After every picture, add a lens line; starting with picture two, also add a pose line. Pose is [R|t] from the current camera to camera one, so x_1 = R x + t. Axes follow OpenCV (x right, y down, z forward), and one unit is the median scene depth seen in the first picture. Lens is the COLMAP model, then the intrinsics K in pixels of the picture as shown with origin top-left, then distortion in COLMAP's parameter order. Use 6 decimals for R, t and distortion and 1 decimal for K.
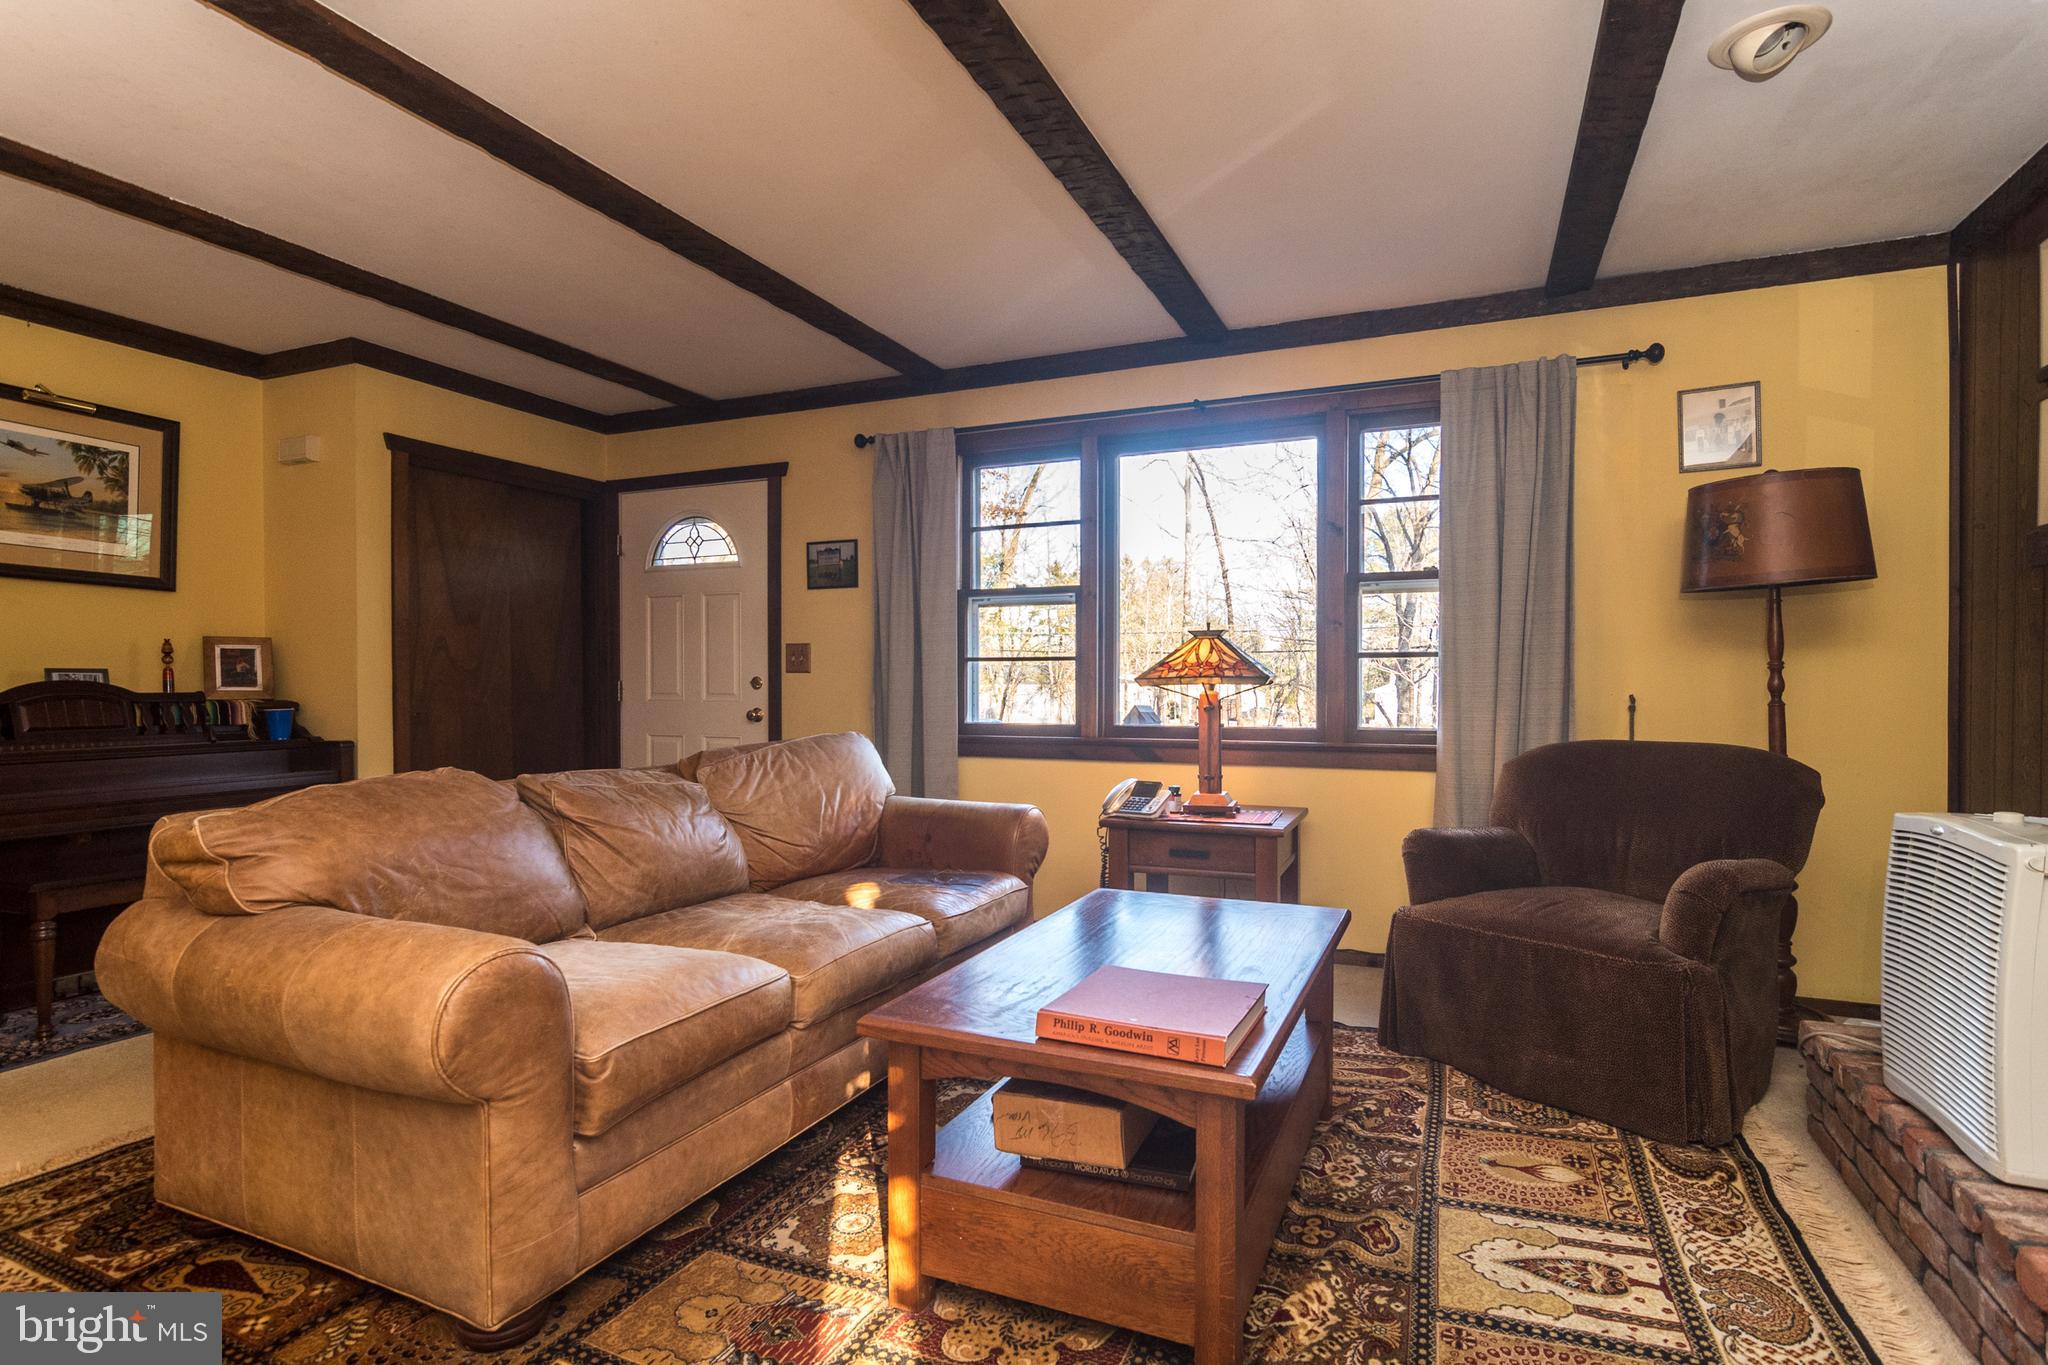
lens RADIAL K [[1016.2, 0, 1024.0], [0, 1016.2, 682.5], [0, 0, 1]] dist [-0.000539, 0.001248]
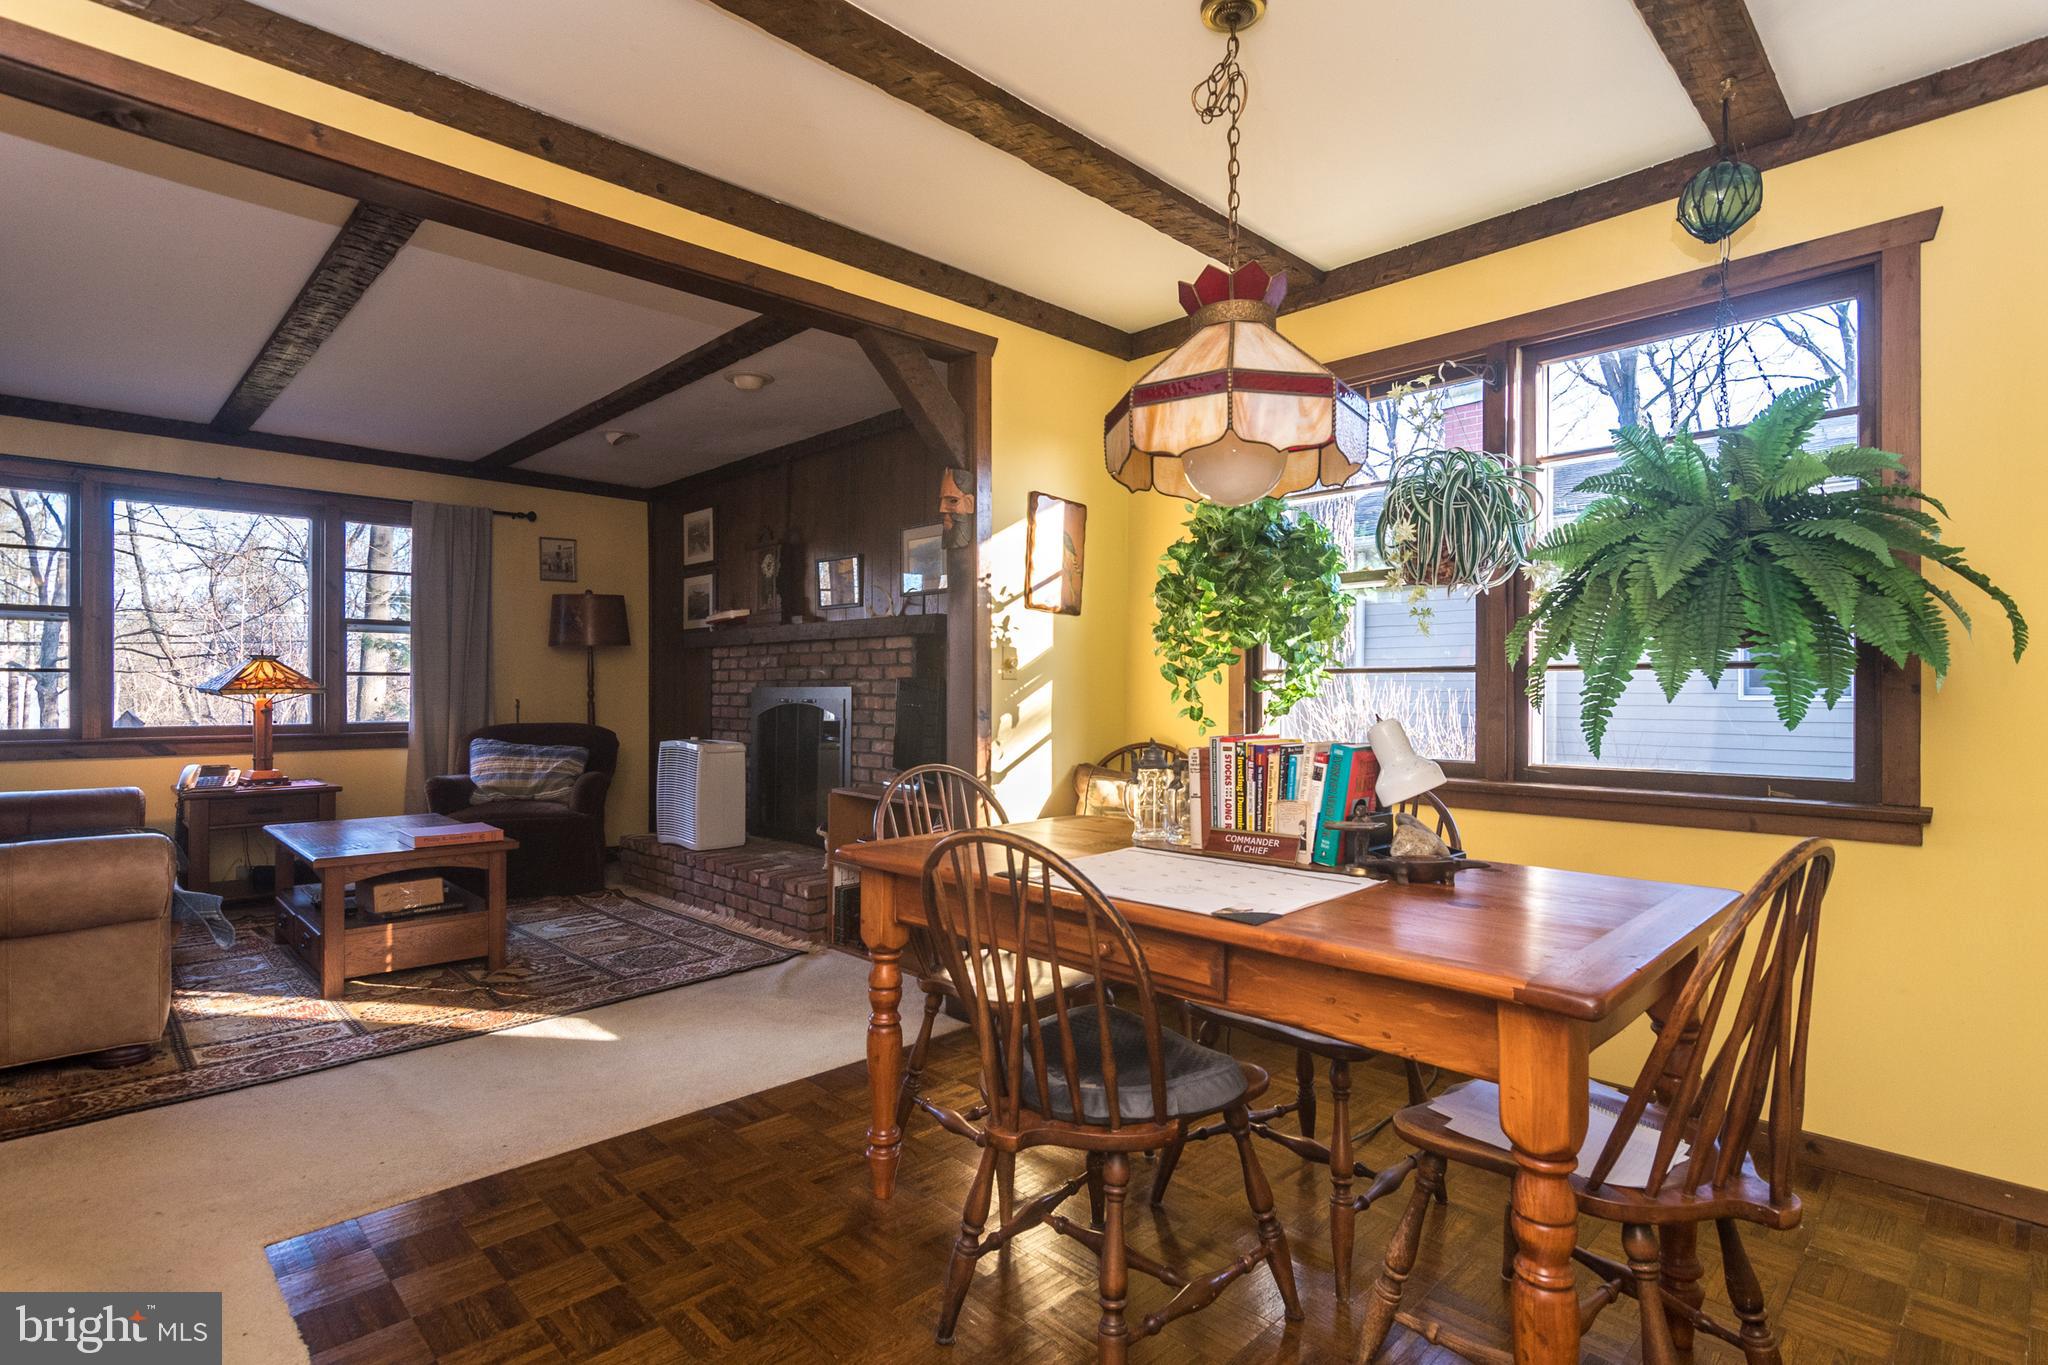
lens RADIAL K [[1016.2, 0, 1024.0], [0, 1016.2, 682.5], [0, 0, 1]] dist [-0.000539, 0.001248]
pose [[0.374054, 0.011592, 0.927335, -0.675060], [-0.002441, 0.999931, -0.011515, 0.000212], [-0.927404, 0.002044, 0.374056, -0.471790]]
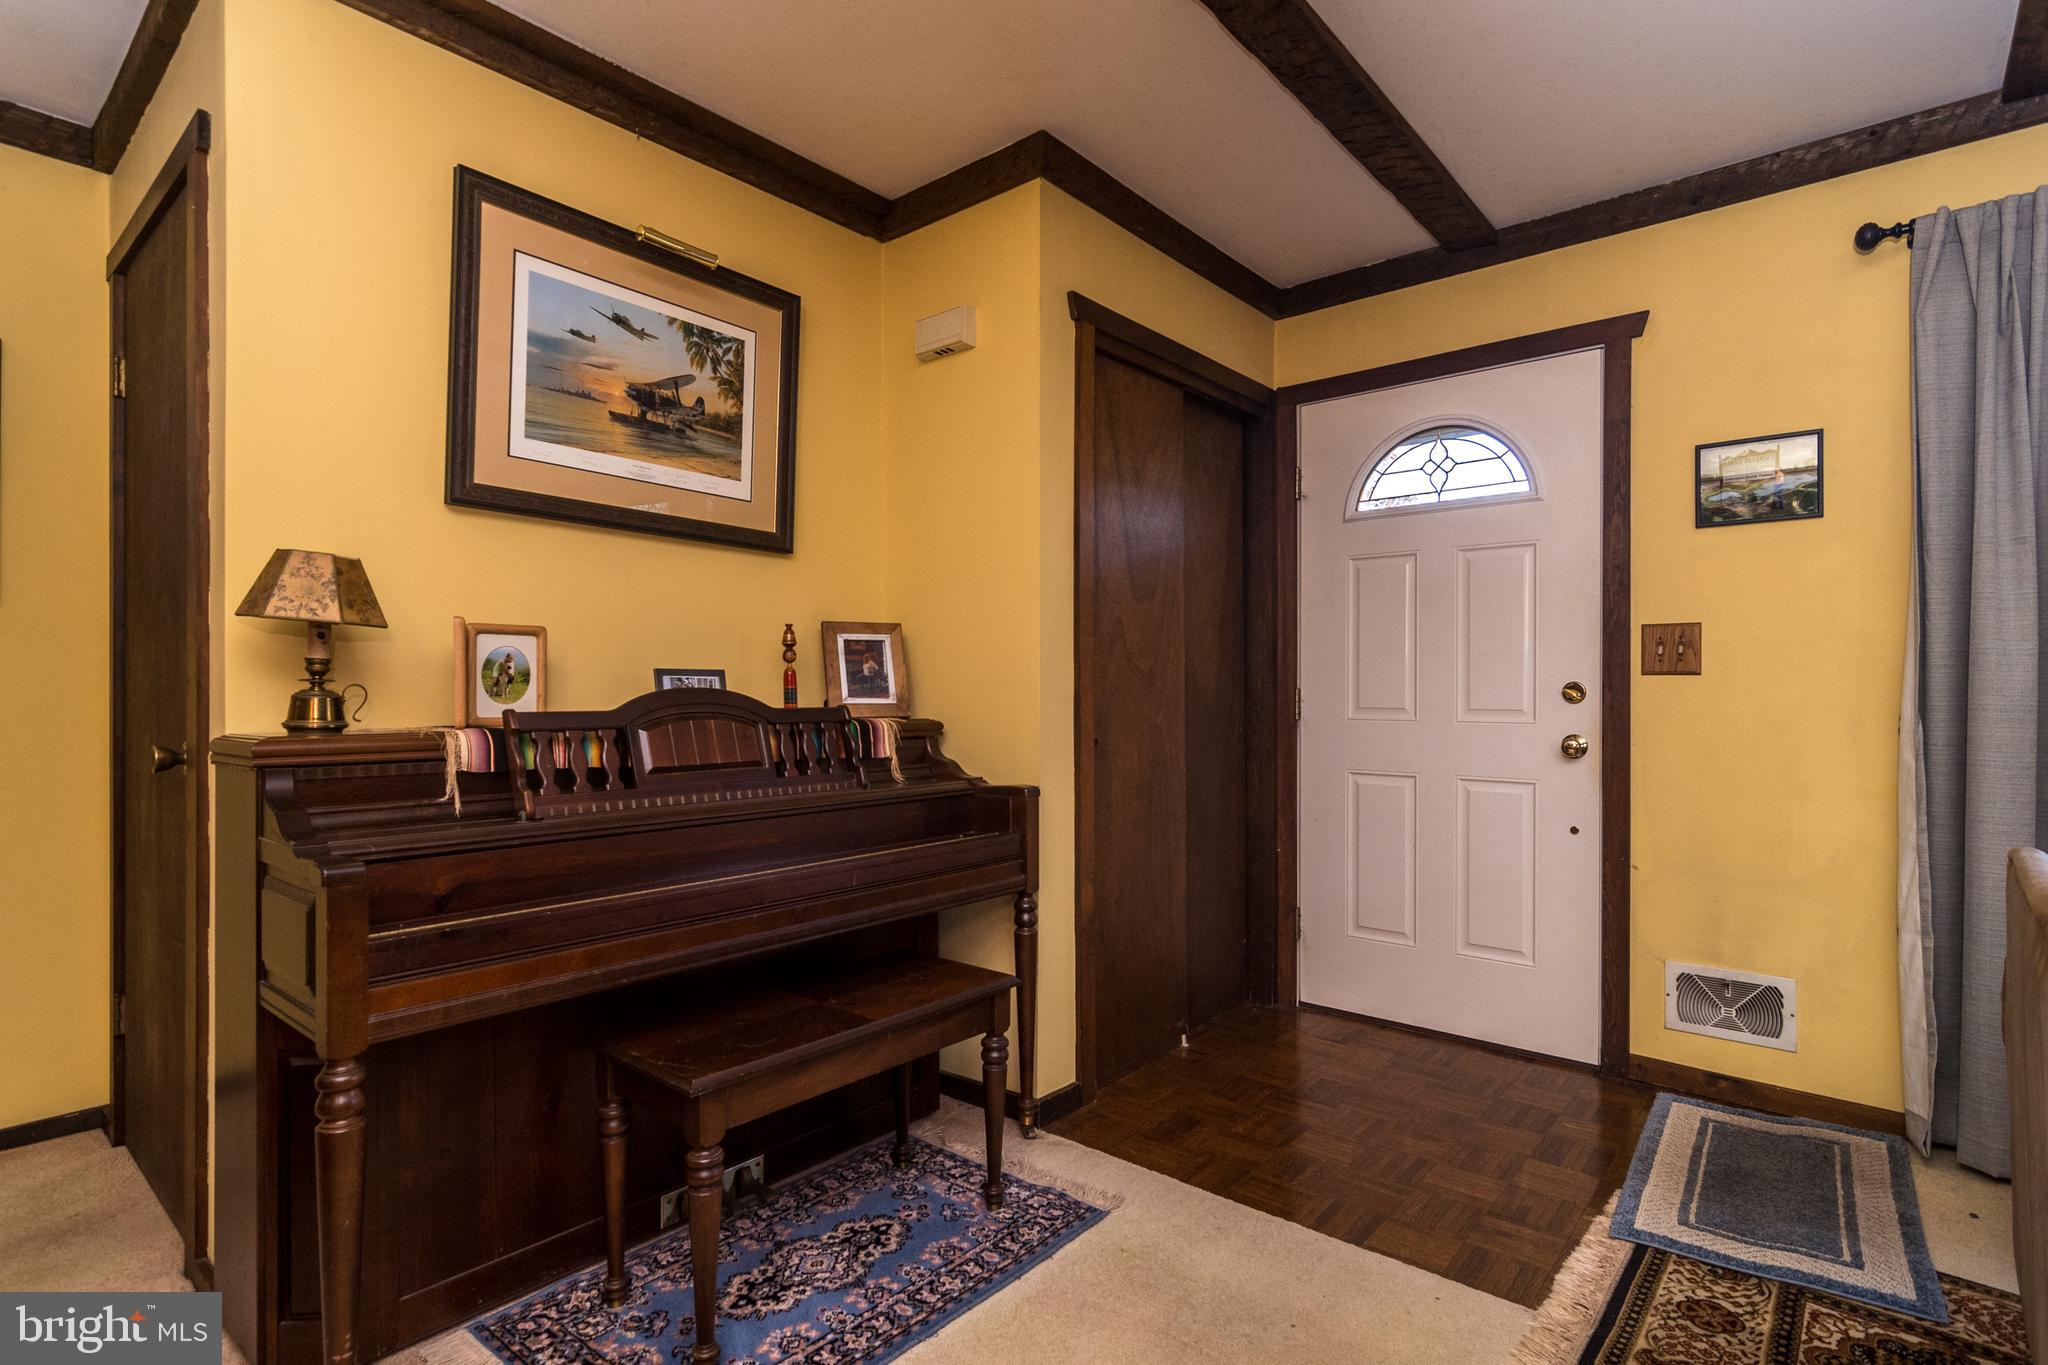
lens RADIAL K [[1062.4, 0, 1024.0], [0, 1062.4, 682.5], [0, 0, 1]] dist [0.001044, 0.000974]
pose [[0.947018, -0.000236, -0.321180, -0.469549], [-0.001625, 0.999983, -0.005526, -0.001999], [0.321176, 0.005755, 0.947002, 0.392910]]
